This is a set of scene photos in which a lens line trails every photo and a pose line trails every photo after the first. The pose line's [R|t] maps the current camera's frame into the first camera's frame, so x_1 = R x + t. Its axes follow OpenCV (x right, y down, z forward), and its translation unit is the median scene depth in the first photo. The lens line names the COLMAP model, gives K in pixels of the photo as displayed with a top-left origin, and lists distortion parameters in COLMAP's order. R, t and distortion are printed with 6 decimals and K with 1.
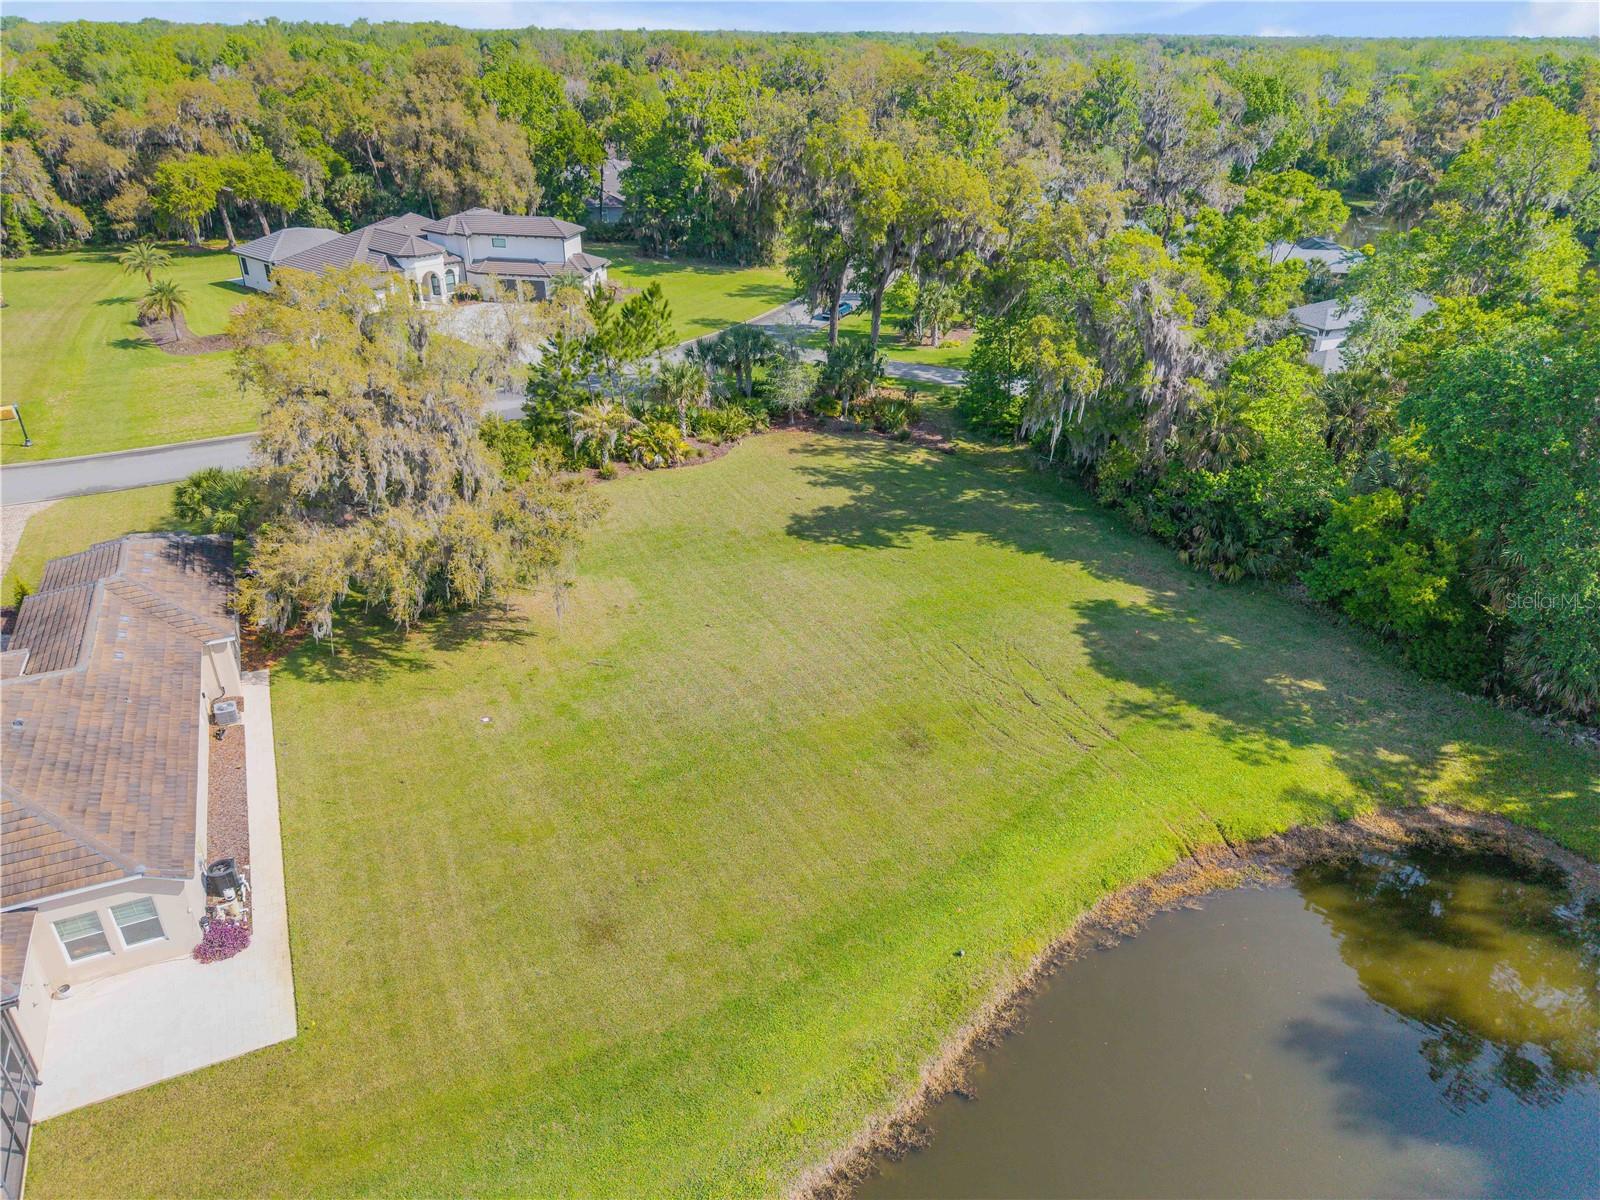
lens RADIAL K [[1072.5, 0, 791.2], [0, 1072.5, 604.6], [0, 0, 1]] dist [0.015595, -0.013481]
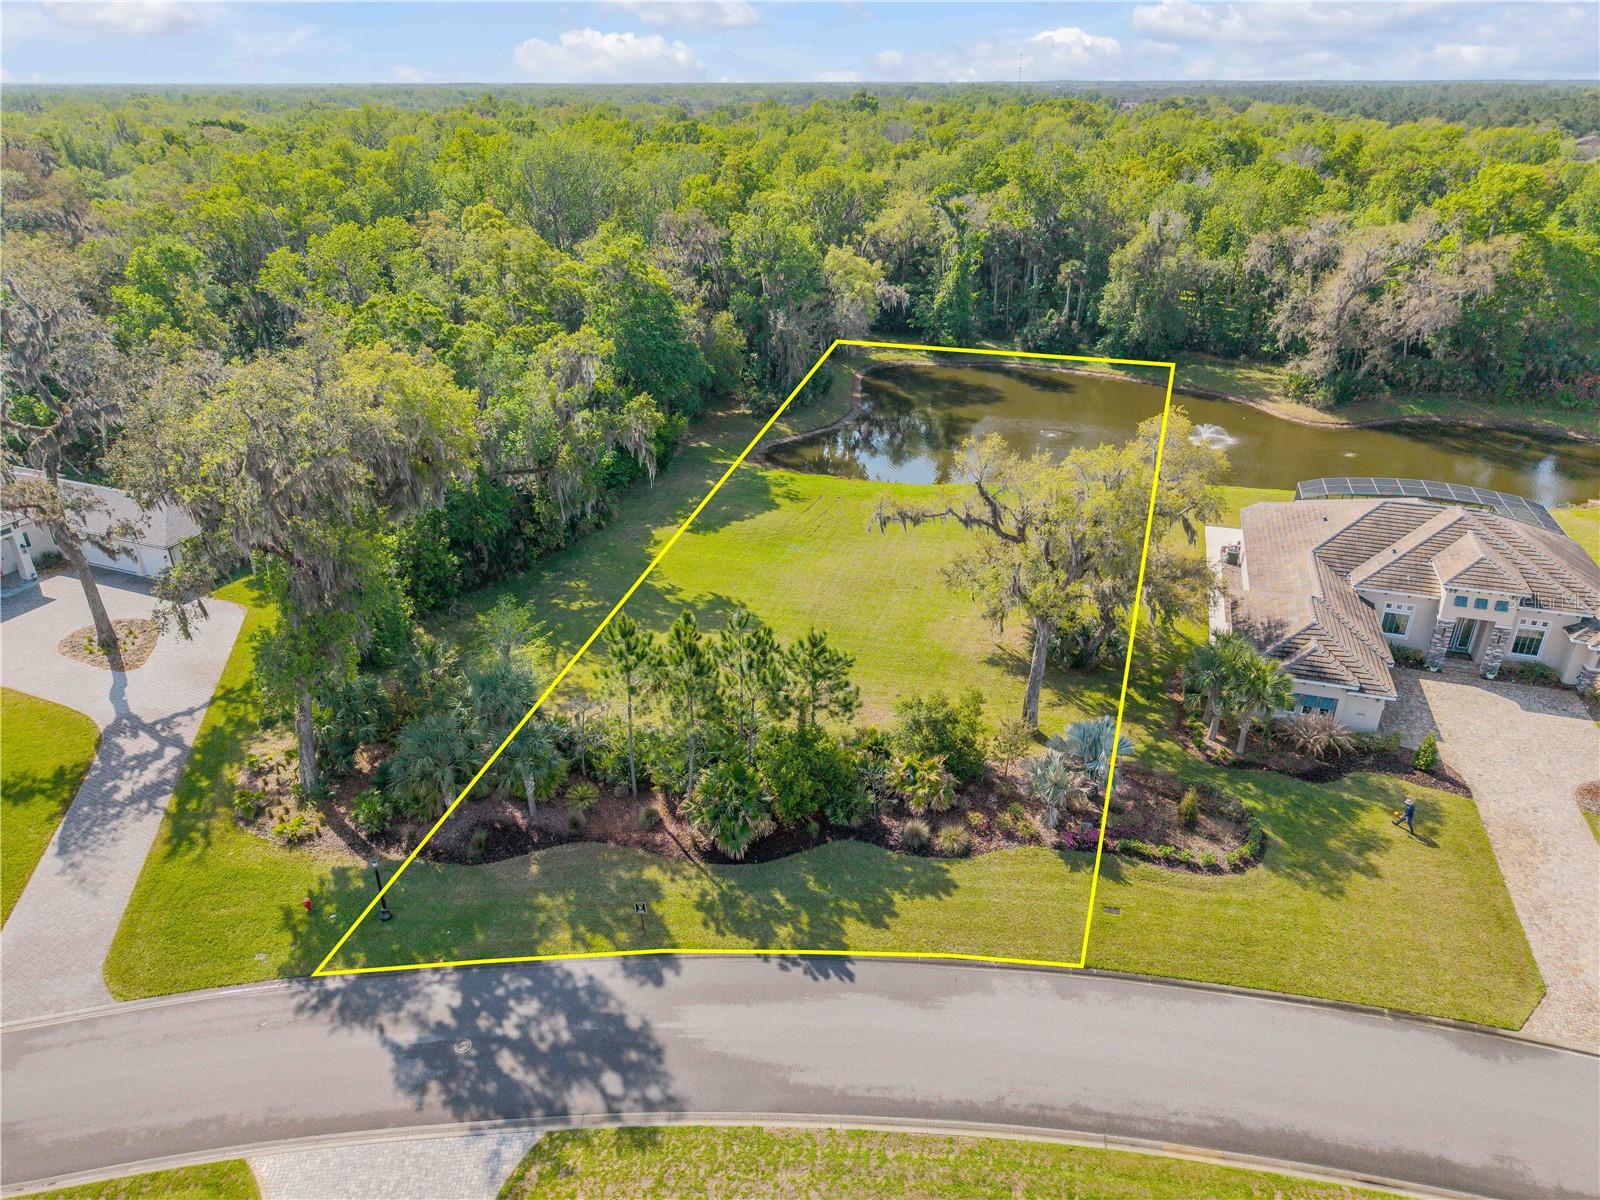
lens RADIAL K [[1072.5, 0, 801.8], [0, 1072.5, 611.7], [0, 0, 1]] dist [0.015595, -0.013481]
pose [[-0.732004, -0.316914, 0.603105, -0.768242], [0.309218, 0.634258, 0.708591, -0.939263], [-0.607086, 0.705183, -0.366284, 1.493690]]
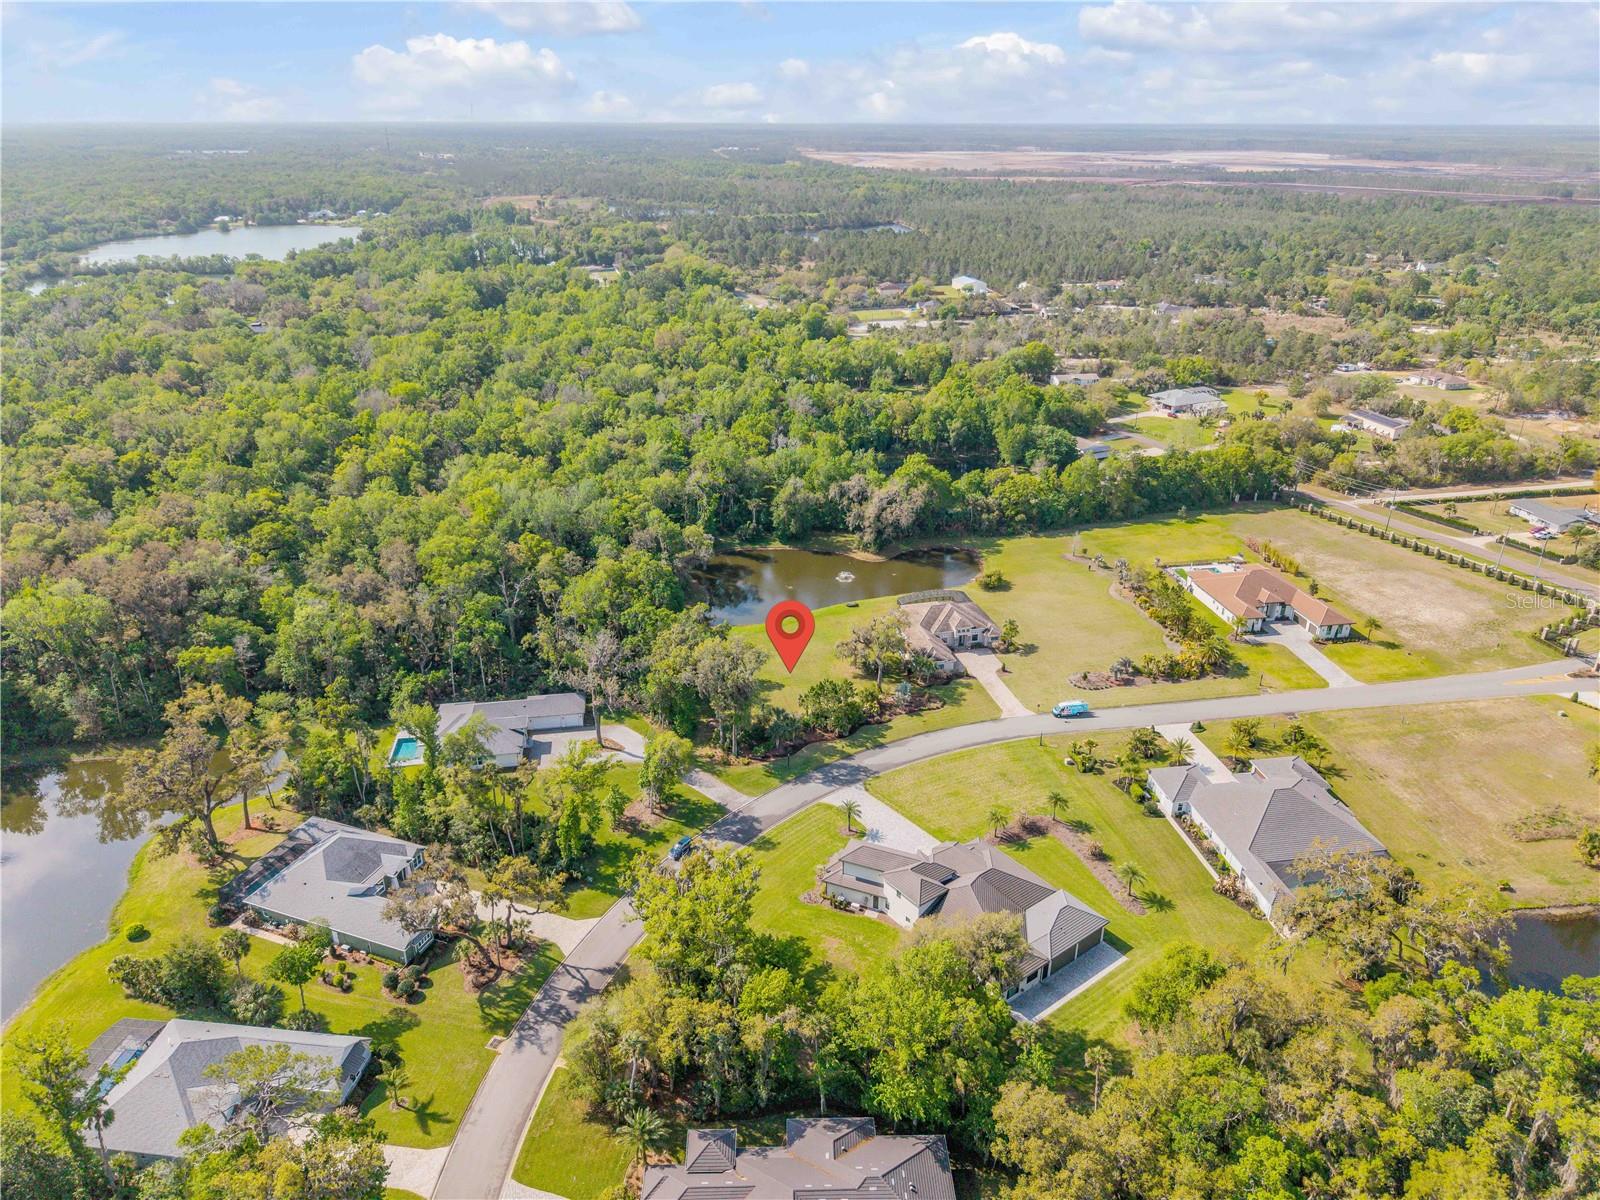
lens RADIAL K [[1072.5, 0, 804.4], [0, 1072.5, 609.1], [0, 0, 1]] dist [0.015595, -0.013481]
pose [[-0.980537, -0.098993, 0.169553, -0.703211], [0.074367, 0.611978, 0.787371, -3.295695], [-0.181706, 0.784655, -0.592705, 3.156088]]
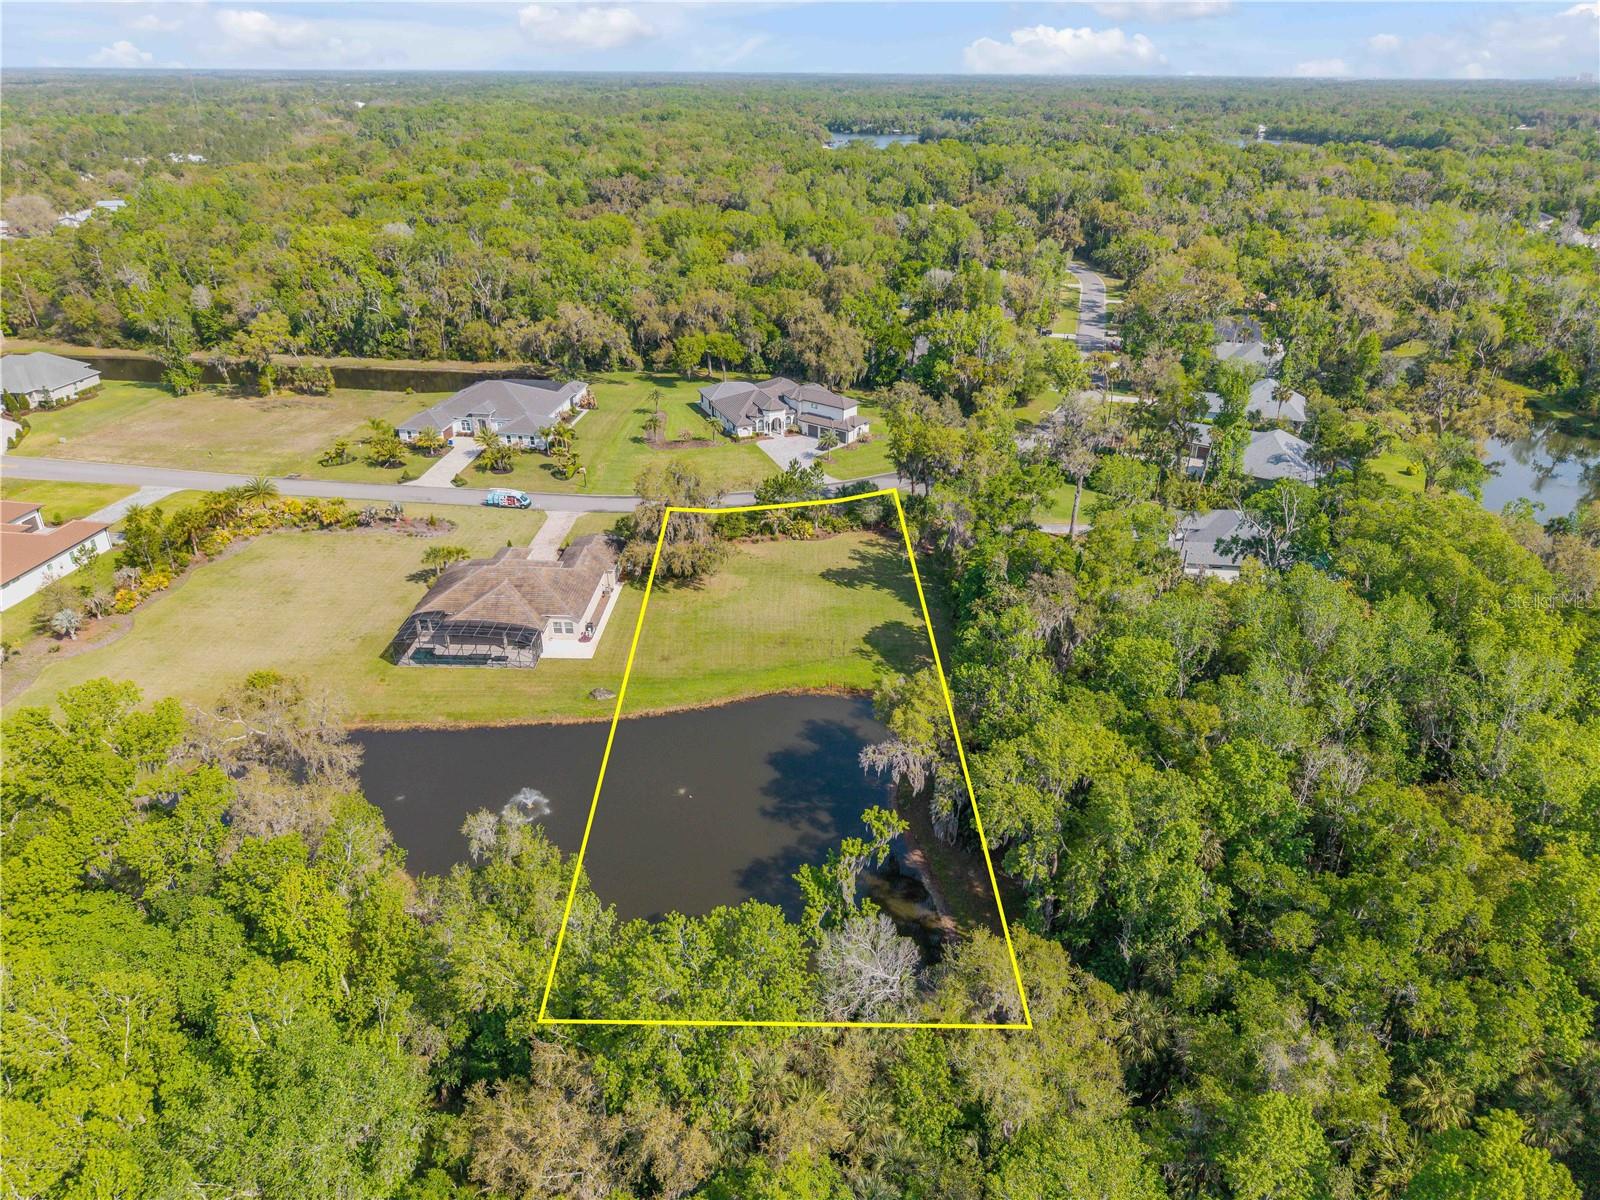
lens RADIAL K [[1072.5, 0, 804.7], [0, 1072.5, 595.7], [0, 0, 1]] dist [0.015595, -0.013481]
pose [[0.893181, 0.198341, -0.403595, 1.069562], [-0.213343, 0.976945, 0.007965, -0.034583], [0.395869, 0.078990, 0.914903, -1.410564]]
